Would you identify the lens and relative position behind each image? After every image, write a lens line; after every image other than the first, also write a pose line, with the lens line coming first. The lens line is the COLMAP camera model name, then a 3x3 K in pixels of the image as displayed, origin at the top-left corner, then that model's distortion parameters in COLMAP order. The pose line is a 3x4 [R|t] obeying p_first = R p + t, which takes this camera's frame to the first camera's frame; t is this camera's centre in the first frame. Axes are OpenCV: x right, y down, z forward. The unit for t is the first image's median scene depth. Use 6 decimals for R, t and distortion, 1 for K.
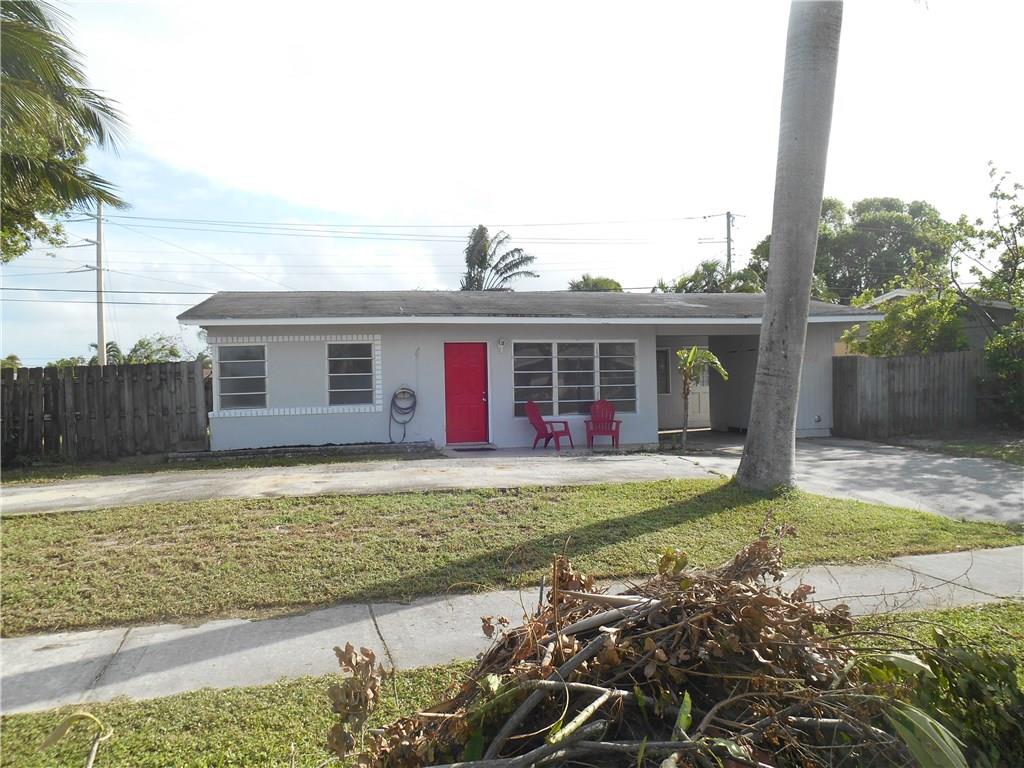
lens RADIAL K [[774.5, 0, 512.0], [0, 774.5, 384.0], [0, 0, 1]] dist [-0.003622, 0.002020]
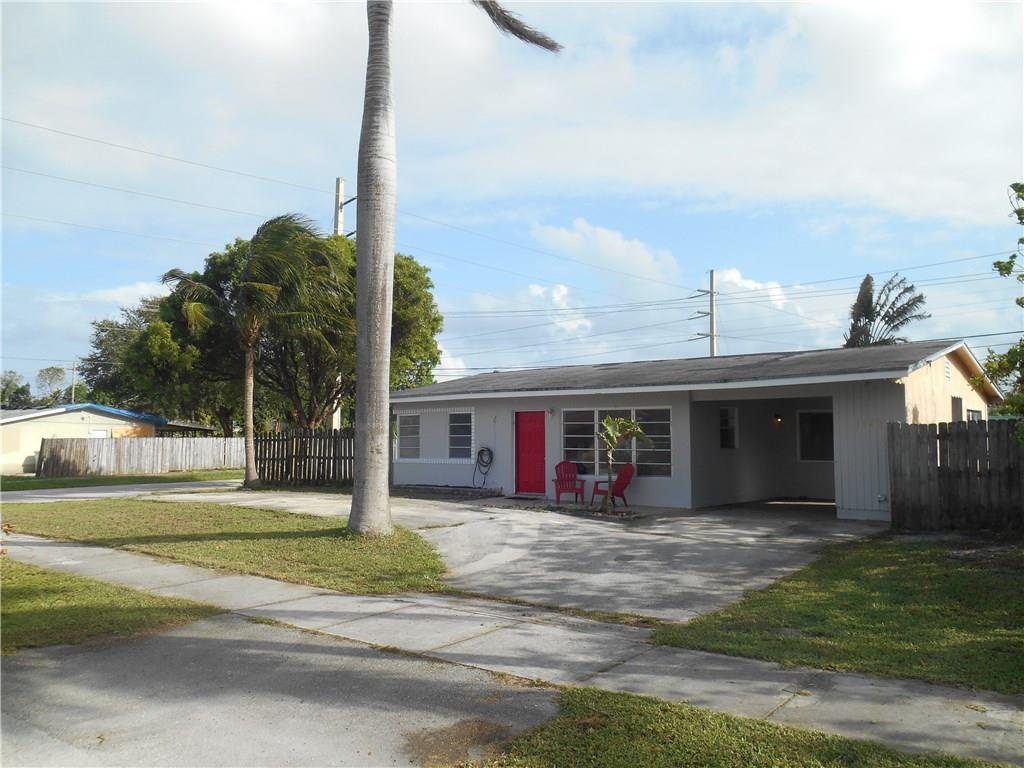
lens RADIAL K [[788.2, 0, 514.3], [0, 788.2, 377.1], [0, 0, 1]] dist [-0.029885, 0.018648]
pose [[0.600144, -0.042973, -0.798737, 0.920968], [-0.015877, 0.997719, -0.065607, -0.024672], [0.799735, 0.052055, 0.598092, 0.219541]]
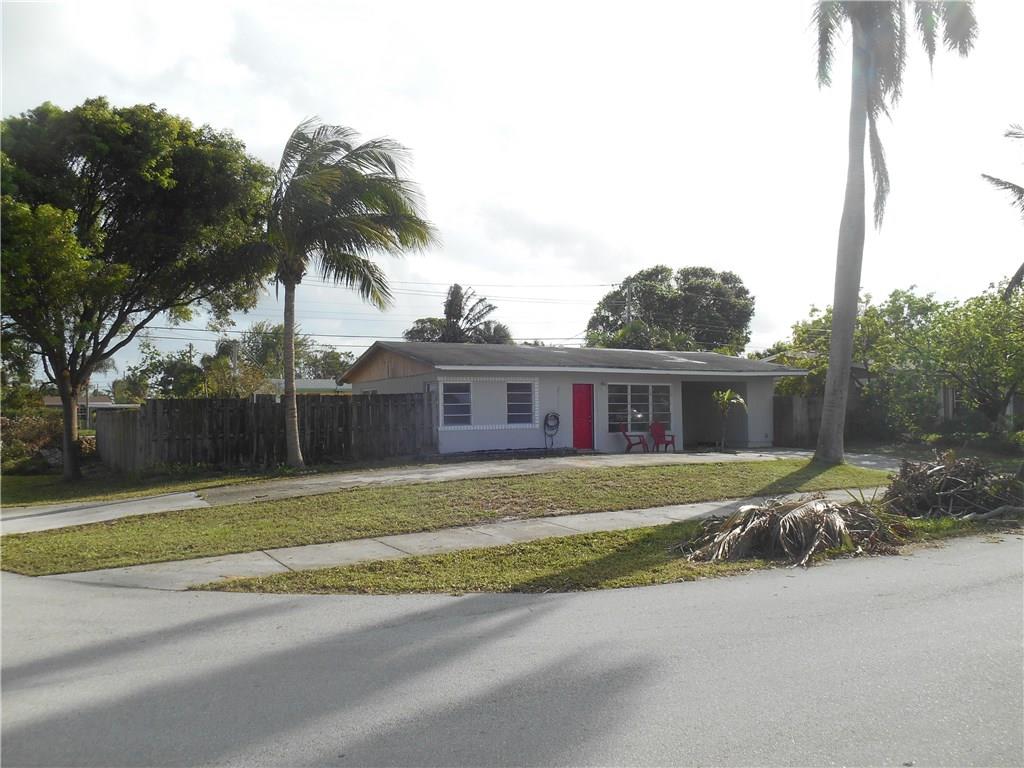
lens RADIAL K [[774.5, 0, 512.0], [0, 774.5, 384.0], [0, 0, 1]] dist [-0.003622, 0.002020]
pose [[0.961608, 0.021125, 0.273612, -0.604888], [-0.009863, 0.999049, -0.042470, 0.013634], [-0.274249, 0.038141, 0.960902, -0.429682]]
